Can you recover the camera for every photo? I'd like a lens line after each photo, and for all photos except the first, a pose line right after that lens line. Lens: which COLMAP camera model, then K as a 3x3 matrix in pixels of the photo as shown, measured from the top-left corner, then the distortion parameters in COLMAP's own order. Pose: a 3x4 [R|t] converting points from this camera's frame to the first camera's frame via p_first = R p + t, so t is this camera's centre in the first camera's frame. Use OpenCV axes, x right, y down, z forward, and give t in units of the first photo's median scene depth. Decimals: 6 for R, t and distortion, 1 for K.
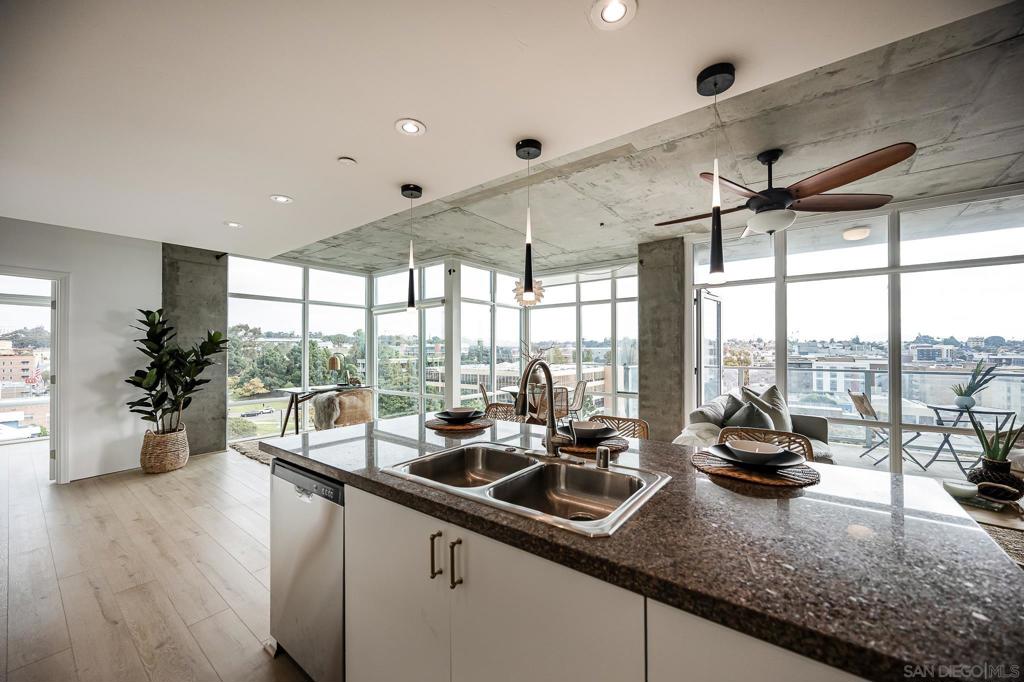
lens RADIAL K [[394.3, 0, 512.2], [0, 394.3, 357.6], [0, 0, 1]] dist [0.000124, 0.000031]
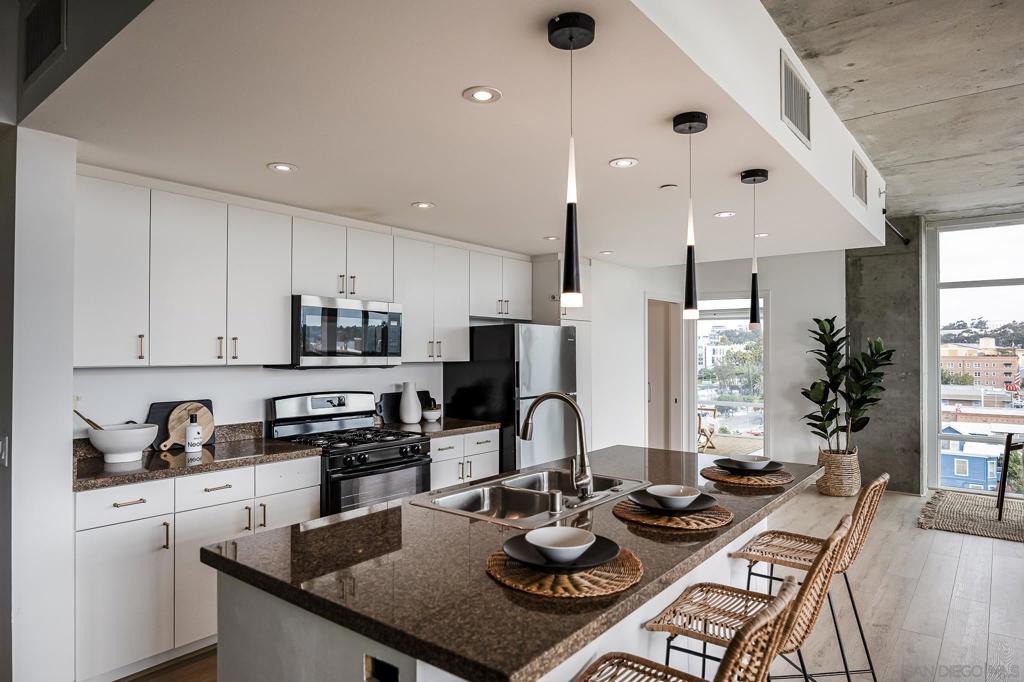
lens RADIAL K [[613.8, 0, 512.0], [0, 613.8, 341.0], [0, 0, 1]] dist [-0.001286, -0.000520]
pose [[-0.017262, -0.014529, -0.999745, 0.480859], [-0.016201, 0.999767, -0.014250, -0.030599], [0.999720, 0.015951, -0.017493, 0.251850]]
